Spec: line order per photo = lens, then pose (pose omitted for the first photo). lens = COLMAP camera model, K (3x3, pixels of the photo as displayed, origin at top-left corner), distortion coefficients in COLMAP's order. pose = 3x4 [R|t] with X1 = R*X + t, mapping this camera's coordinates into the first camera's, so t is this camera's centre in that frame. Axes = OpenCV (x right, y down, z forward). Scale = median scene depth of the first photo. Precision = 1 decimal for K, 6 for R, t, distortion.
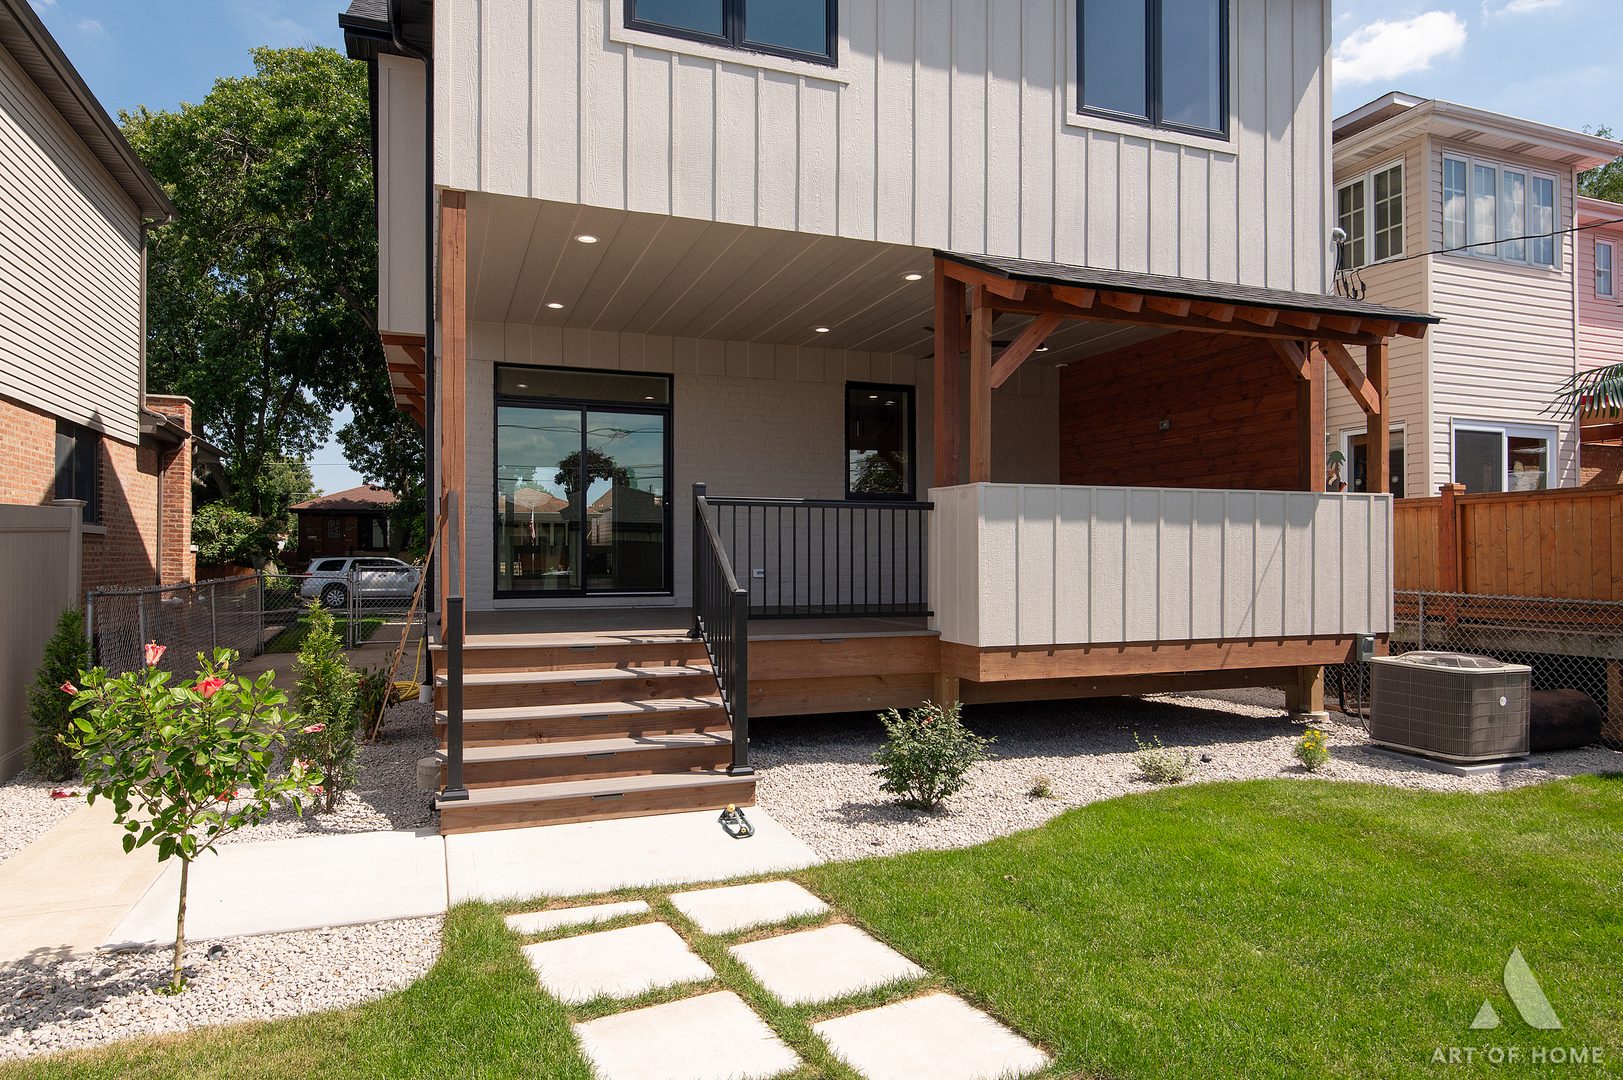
lens RADIAL K [[1002.8, 0, 804.1], [0, 1002.8, 550.0], [0, 0, 1]] dist [0.003198, -0.000348]
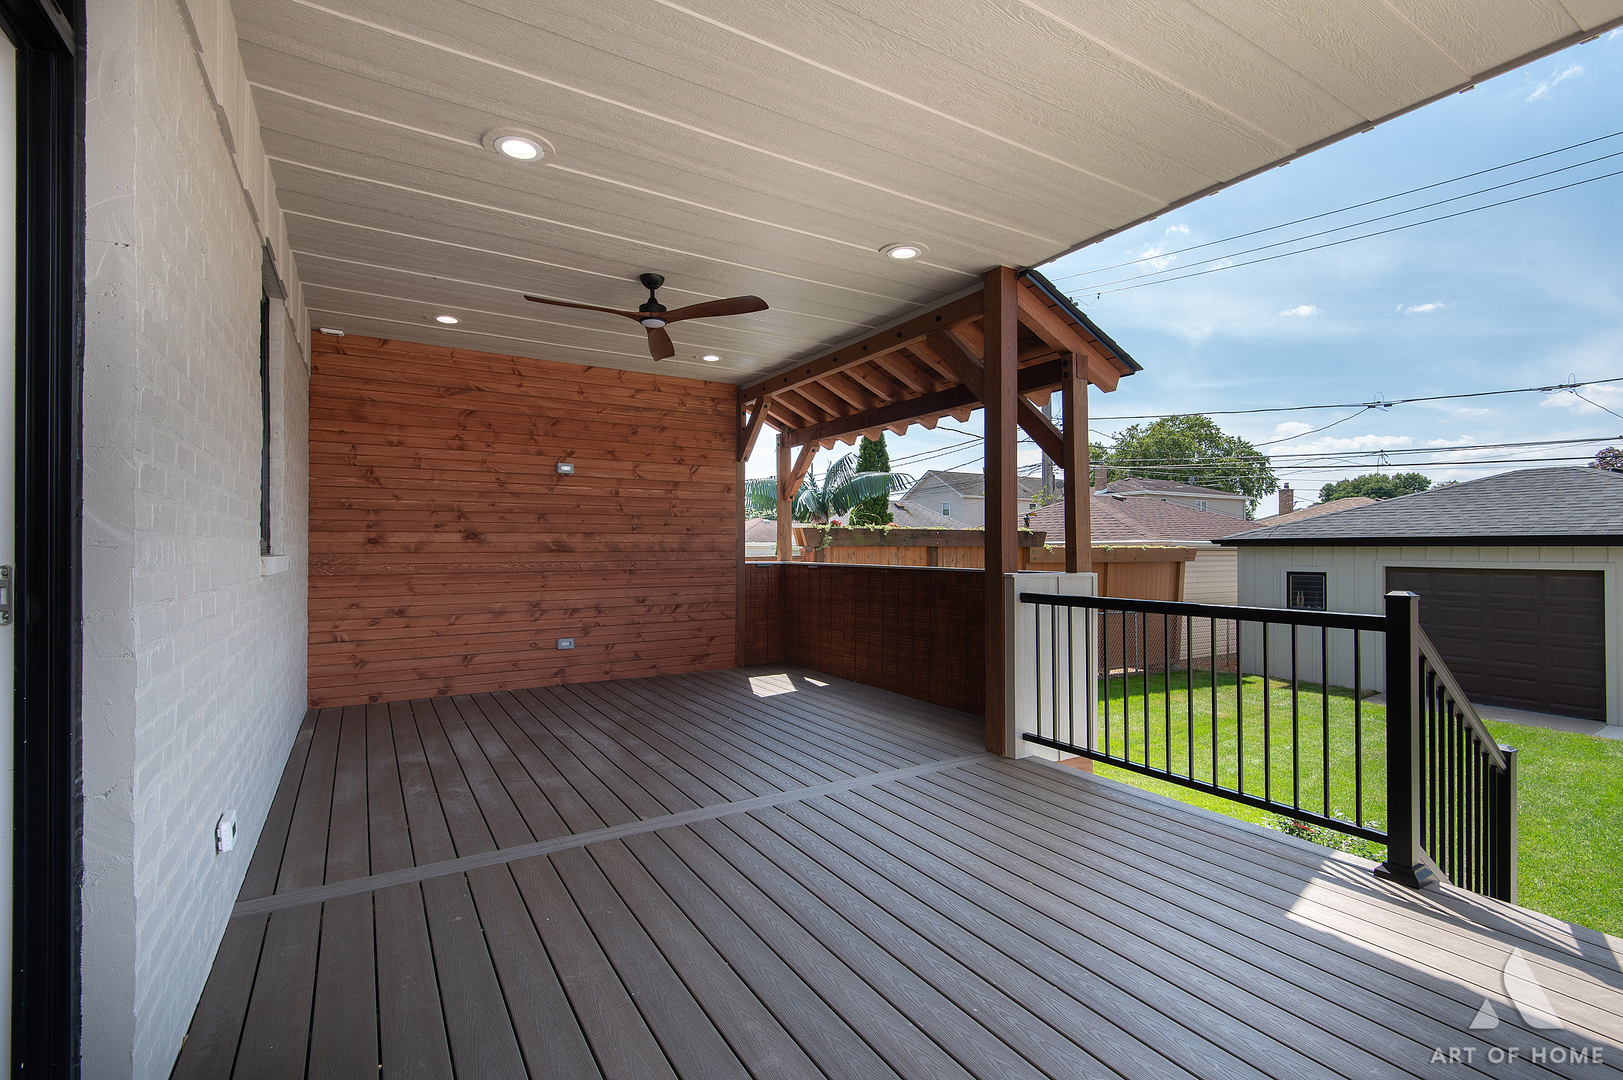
lens RADIAL K [[731.5, 0, 807.6], [0, 731.5, 543.1], [0, 0, 1]] dist [0.026868, -0.014388]
pose [[-0.186263, 0.006266, 0.982480, -0.410142], [-0.006201, 0.999952, -0.007553, -0.082434], [-0.982480, -0.007499, -0.186215, 1.292245]]
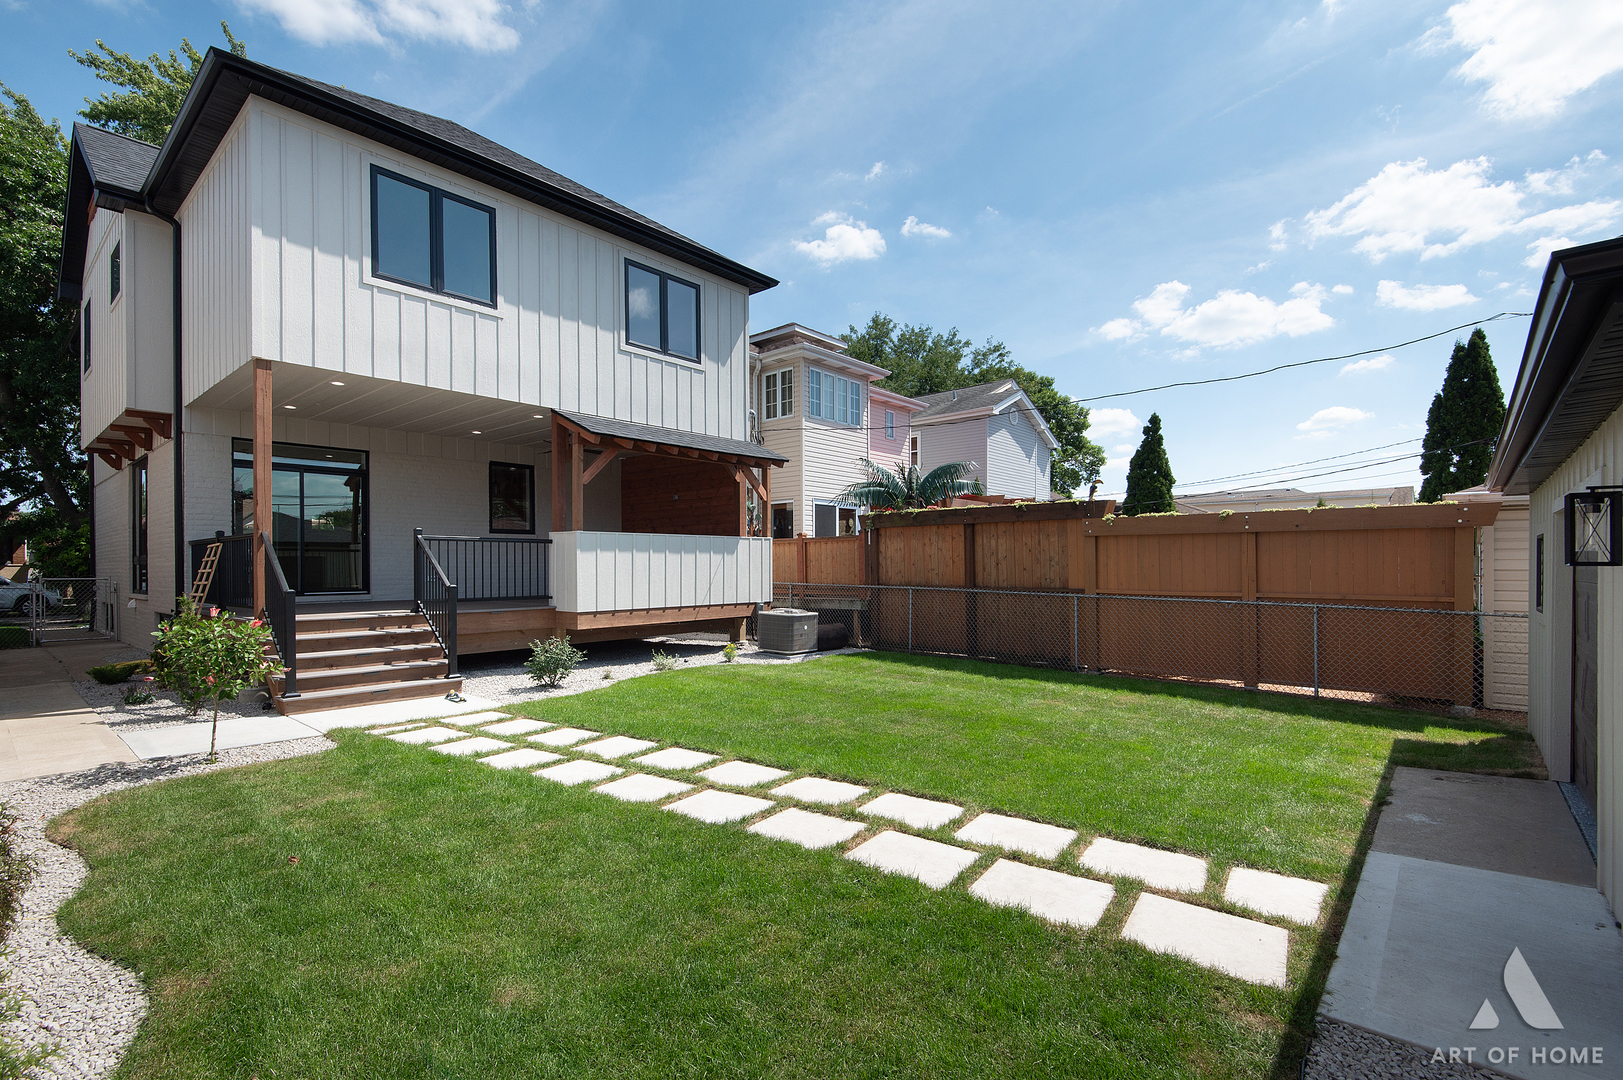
lens RADIAL K [[751.1, 0, 810.8], [0, 751.1, 567.2], [0, 0, 1]] dist [0.050634, -0.016353]
pose [[0.884905, -0.004619, 0.465748, -0.111268], [0.000689, 0.999963, 0.008607, -0.006740], [-0.465770, -0.007296, 0.884876, -0.536560]]
